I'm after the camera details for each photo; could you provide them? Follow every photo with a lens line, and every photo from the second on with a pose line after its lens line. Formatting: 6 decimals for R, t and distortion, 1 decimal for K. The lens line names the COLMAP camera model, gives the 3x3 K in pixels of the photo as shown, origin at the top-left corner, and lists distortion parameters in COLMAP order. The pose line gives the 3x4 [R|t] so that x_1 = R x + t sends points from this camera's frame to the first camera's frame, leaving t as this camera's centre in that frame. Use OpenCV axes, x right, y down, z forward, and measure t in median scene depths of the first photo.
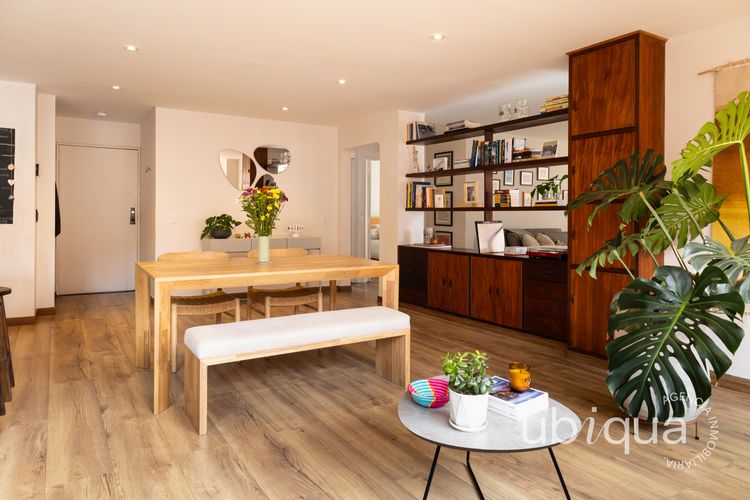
lens RADIAL K [[497.8, 0, 358.9], [0, 497.8, 212.0], [0, 0, 1]] dist [-0.000240, 0.002774]
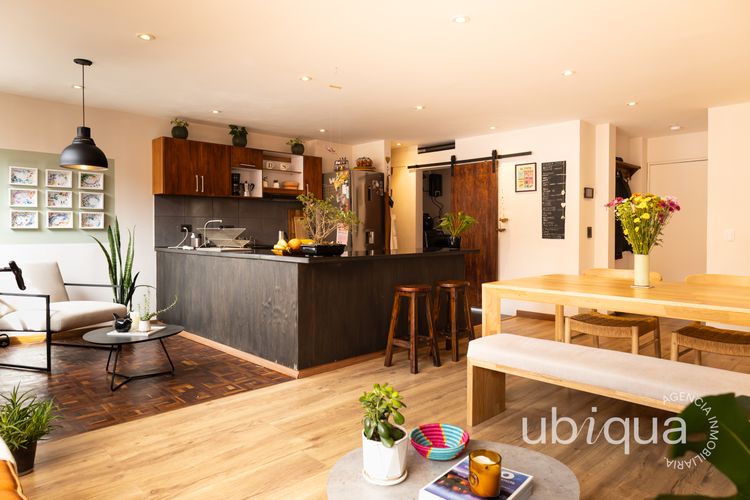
lens RADIAL K [[497.8, 0, 385.7], [0, 497.8, 234.7], [0, 0, 1]] dist [-0.000240, 0.002774]
pose [[0.219650, 0.001441, -0.975578, 0.483535], [0.001649, 0.999997, 0.001848, 0.012326], [0.975577, -0.002014, 0.219647, 0.380849]]
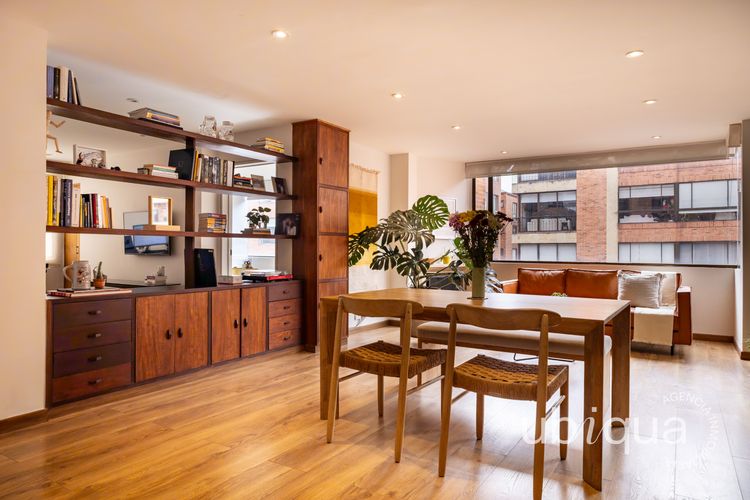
lens RADIAL K [[497.8, 0, 384.8], [0, 497.8, 252.8], [0, 0, 1]] dist [-0.000240, 0.002774]
pose [[-0.430266, -0.013646, 0.902599, -0.846038], [-0.012142, 0.999883, 0.009329, 0.017885], [-0.902621, -0.006945, -0.430381, 1.438106]]
